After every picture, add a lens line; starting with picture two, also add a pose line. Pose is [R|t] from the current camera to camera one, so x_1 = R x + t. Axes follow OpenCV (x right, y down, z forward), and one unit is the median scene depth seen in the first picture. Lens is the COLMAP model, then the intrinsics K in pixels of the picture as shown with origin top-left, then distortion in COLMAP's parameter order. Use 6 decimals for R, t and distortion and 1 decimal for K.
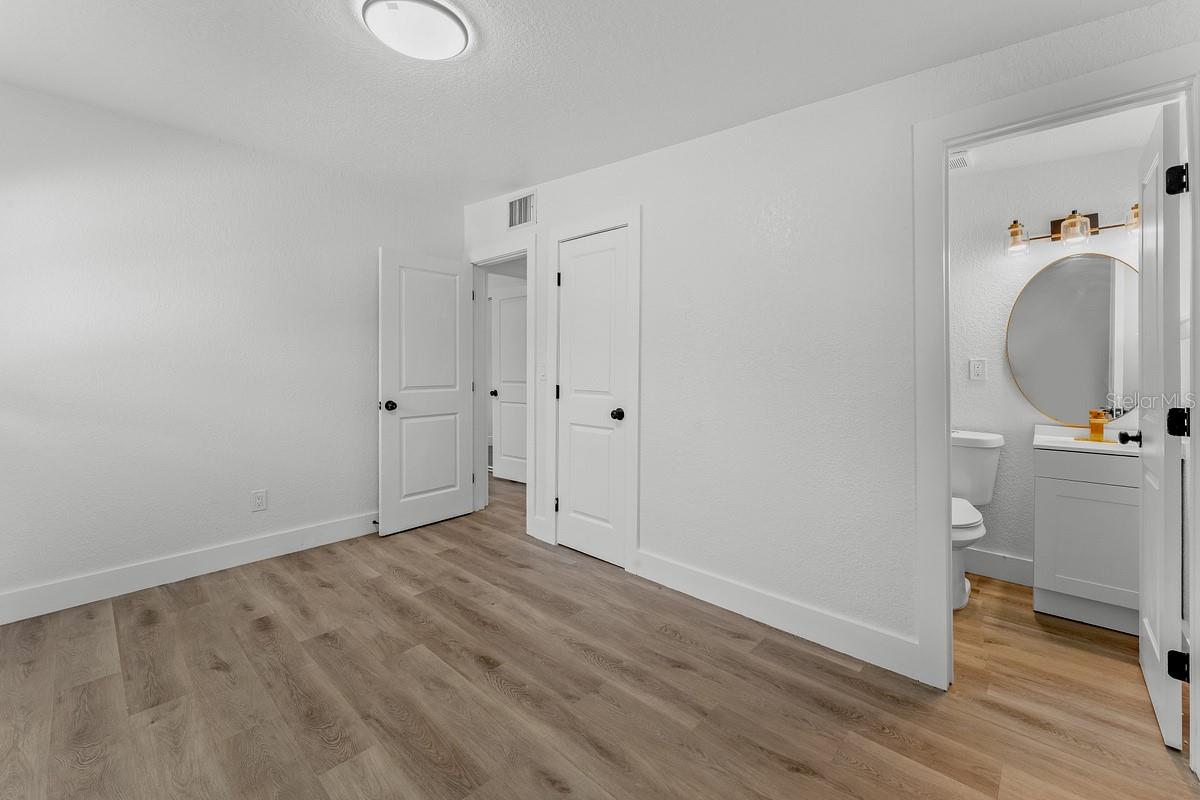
lens RADIAL K [[496.5, 0, 619.6], [0, 496.5, 365.6], [0, 0, 1]] dist [-0.000980, -0.000479]
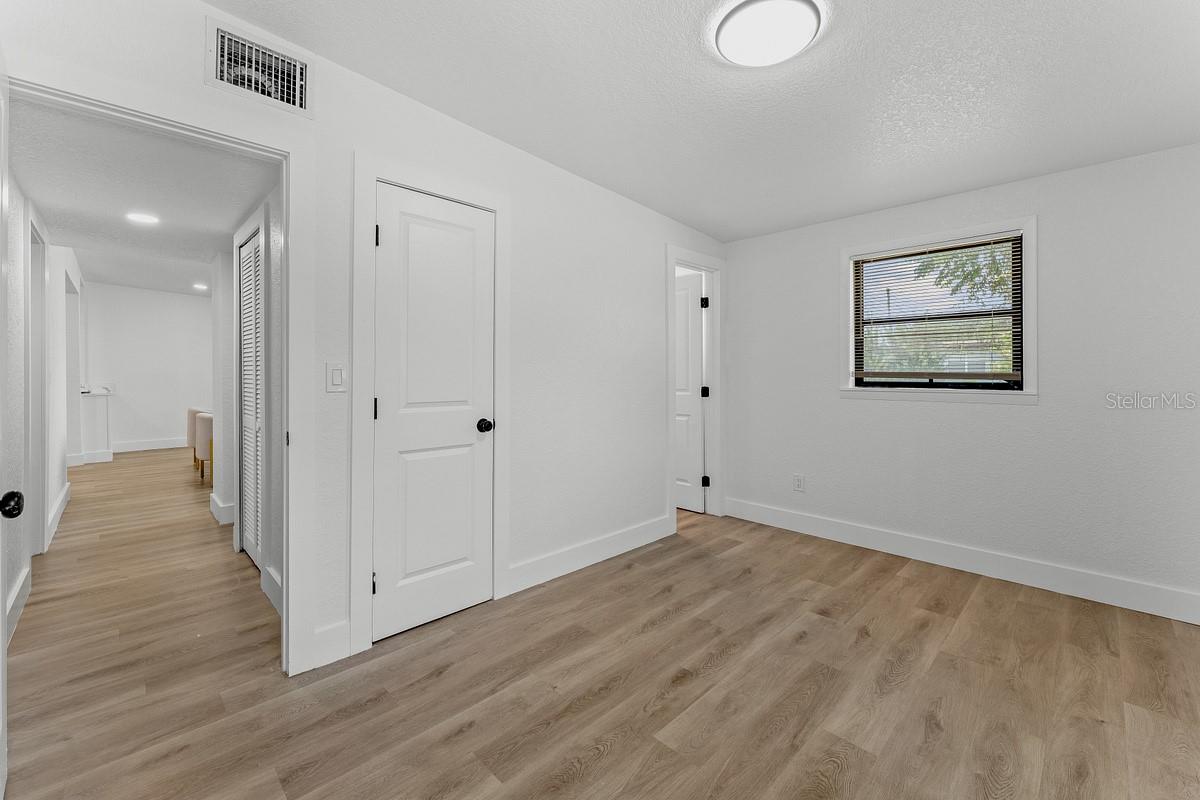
lens RADIAL K [[496.5, 0, 578.7], [0, 496.5, 370.1], [0, 0, 1]] dist [-0.000980, -0.000479]
pose [[0.071323, 0.002884, 0.997449, -1.131561], [-0.003534, 0.999990, -0.002638, 0.004458], [-0.997447, -0.003337, 0.071333, 1.032498]]
